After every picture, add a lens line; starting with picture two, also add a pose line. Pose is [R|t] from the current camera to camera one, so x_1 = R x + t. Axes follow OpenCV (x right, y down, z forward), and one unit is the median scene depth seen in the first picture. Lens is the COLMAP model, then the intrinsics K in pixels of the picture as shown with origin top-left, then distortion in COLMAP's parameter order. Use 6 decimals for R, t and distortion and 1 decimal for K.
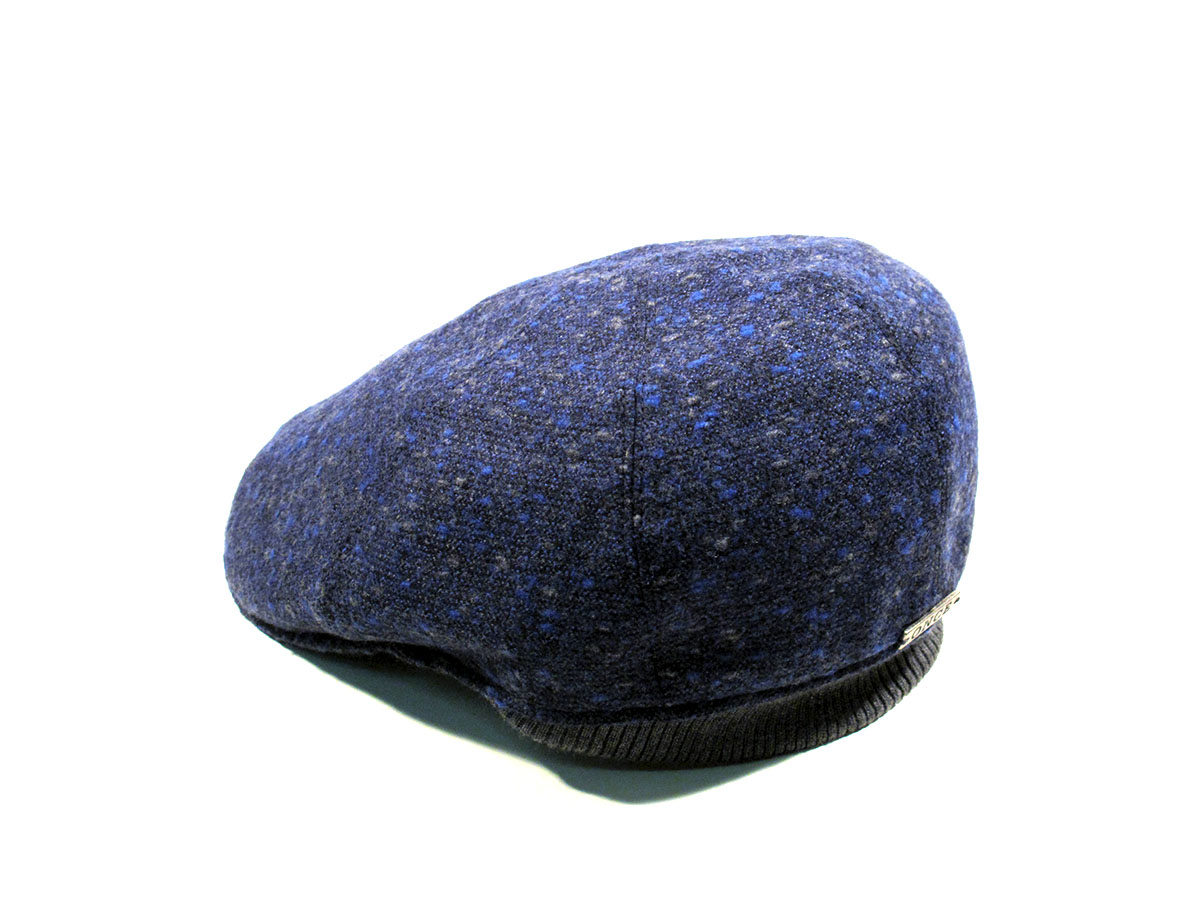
lens RADIAL K [[2557.1, 0, 602.1], [0, 2557.1, 448.4], [0, 0, 1]] dist [-0.131954, 0.000000]
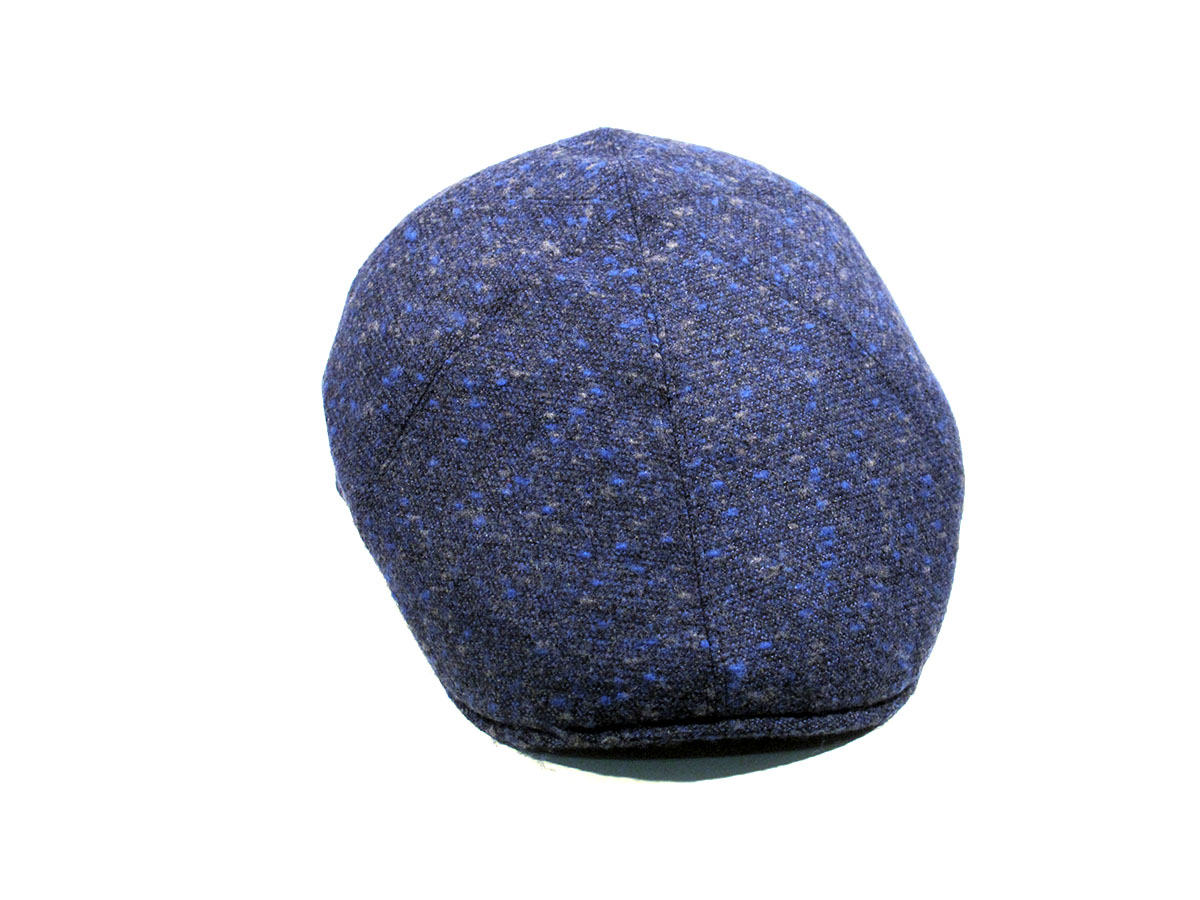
lens RADIAL K [[2557.1, 0, 604.0], [0, 2557.1, 448.0], [0, 0, 1]] dist [-0.131954, 0.000000]
pose [[-0.652681, -0.302989, 0.694410, -0.811241], [0.363052, 0.679389, 0.637671, -0.750540], [-0.664981, 0.668303, -0.333424, 1.542596]]
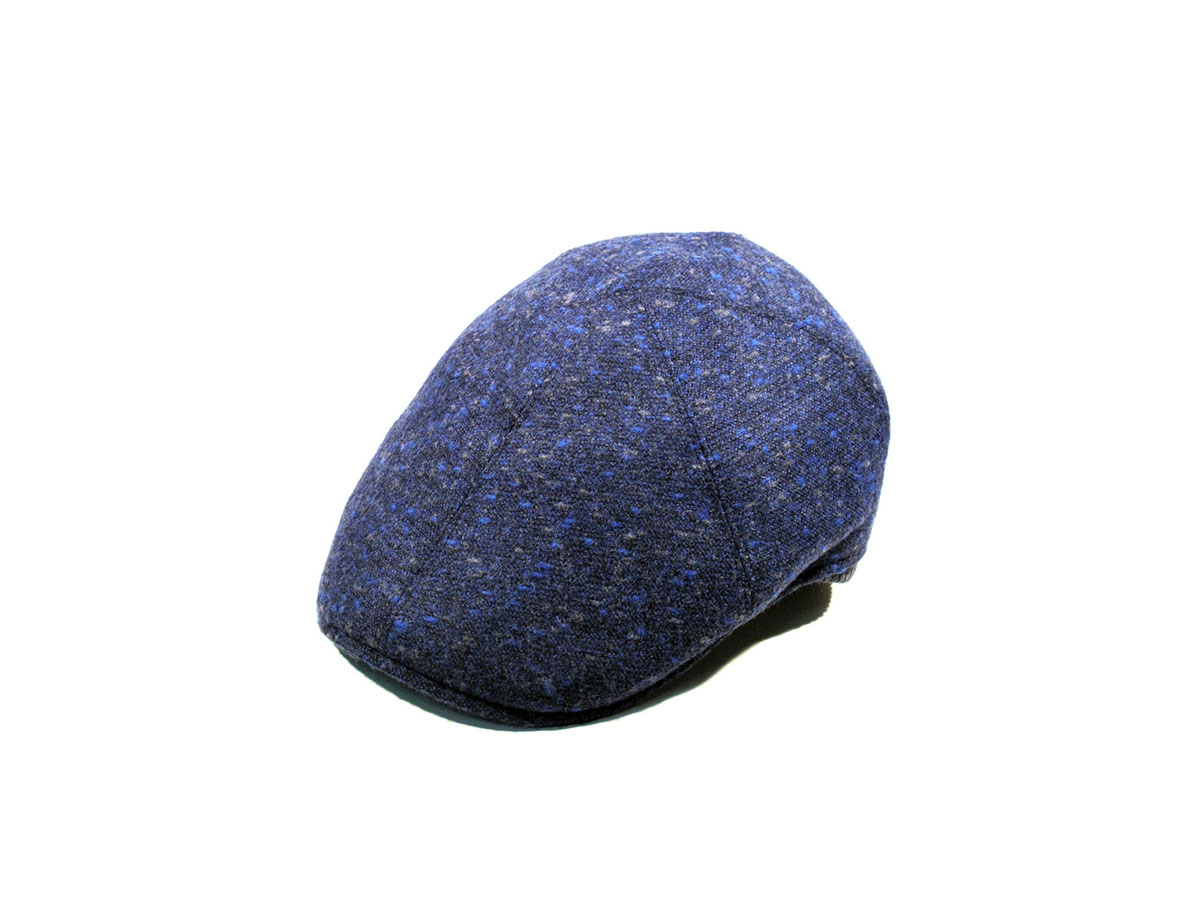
lens RADIAL K [[2013.9, 0, 587.2], [0, 2013.9, 458.5], [0, 0, 1]] dist [-0.145166, 0.000000]
pose [[0.136313, -0.423694, 0.895490, -1.046414], [0.441485, 0.835185, 0.327958, -0.384647], [-0.886854, 0.350640, 0.300901, 0.787602]]
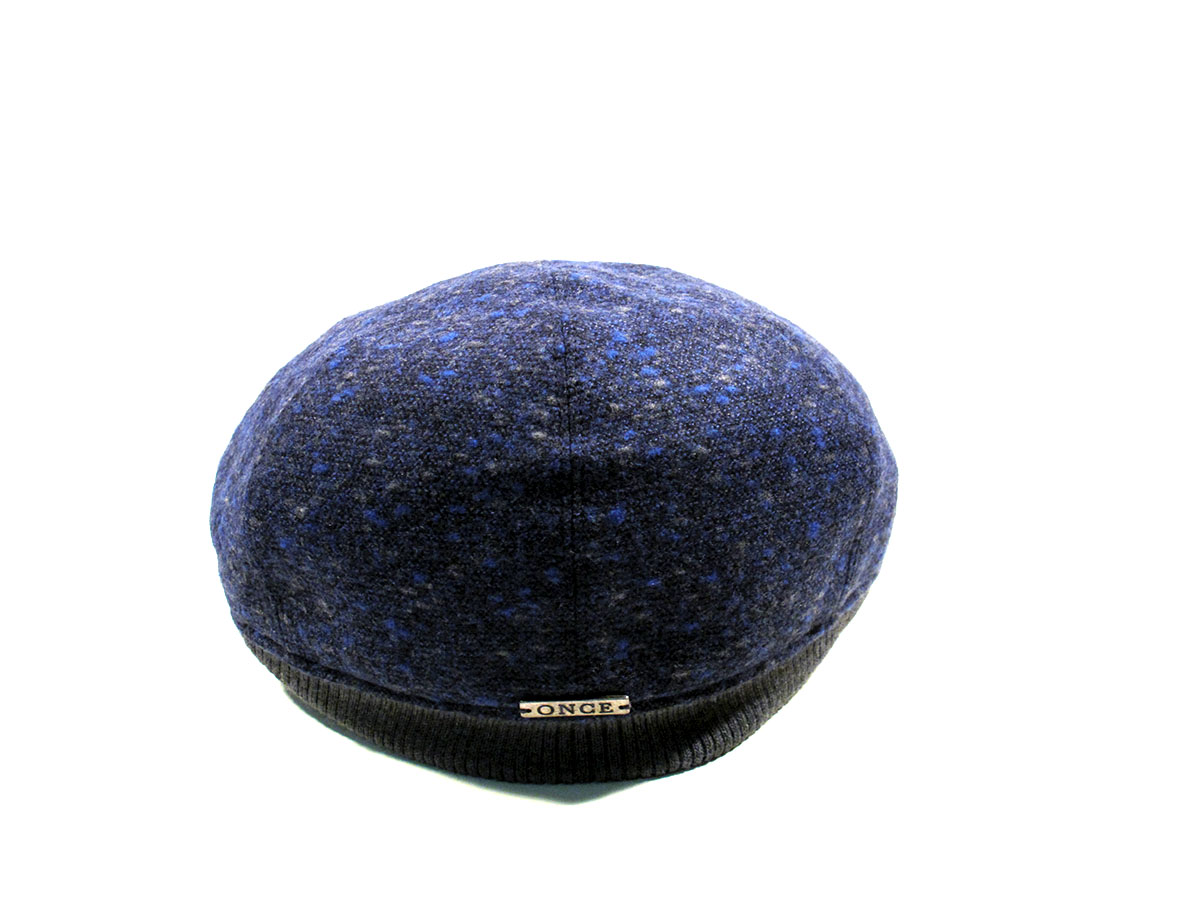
lens RADIAL K [[2557.1, 0, 600.3], [0, 2557.1, 449.4], [0, 0, 1]] dist [-0.131954, 0.000000]
pose [[0.612469, 0.352383, -0.707607, 0.814937], [-0.342879, 0.924979, 0.163854, -0.189668], [0.712261, 0.142268, 0.687346, 0.367517]]
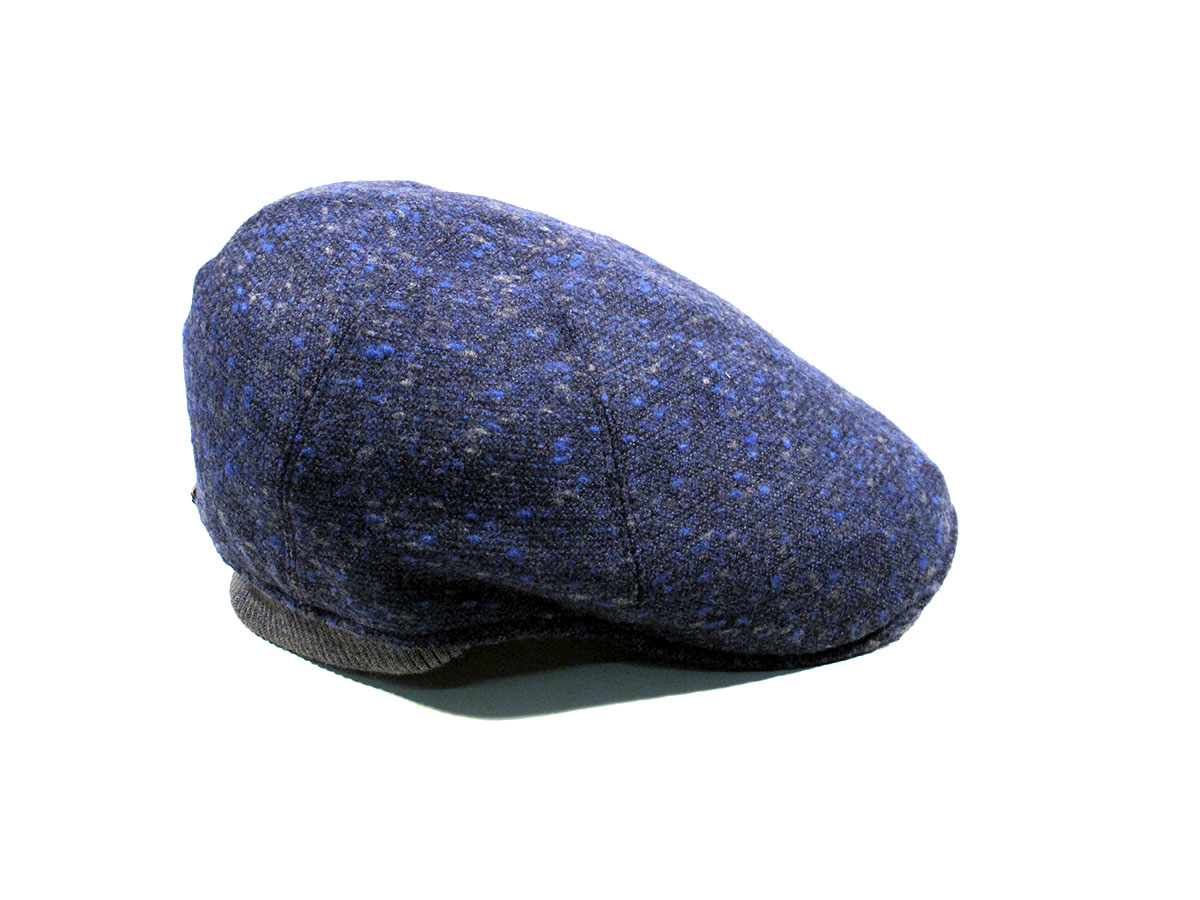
lens RADIAL K [[2557.1, 0, 602.5], [0, 2557.1, 452.8], [0, 0, 1]] dist [-0.131954, 0.000000]
pose [[-0.858386, 0.247447, -0.449381, 0.510703], [-0.204034, 0.639040, 0.741618, -0.863029], [0.470684, 0.728284, -0.498055, 1.736756]]
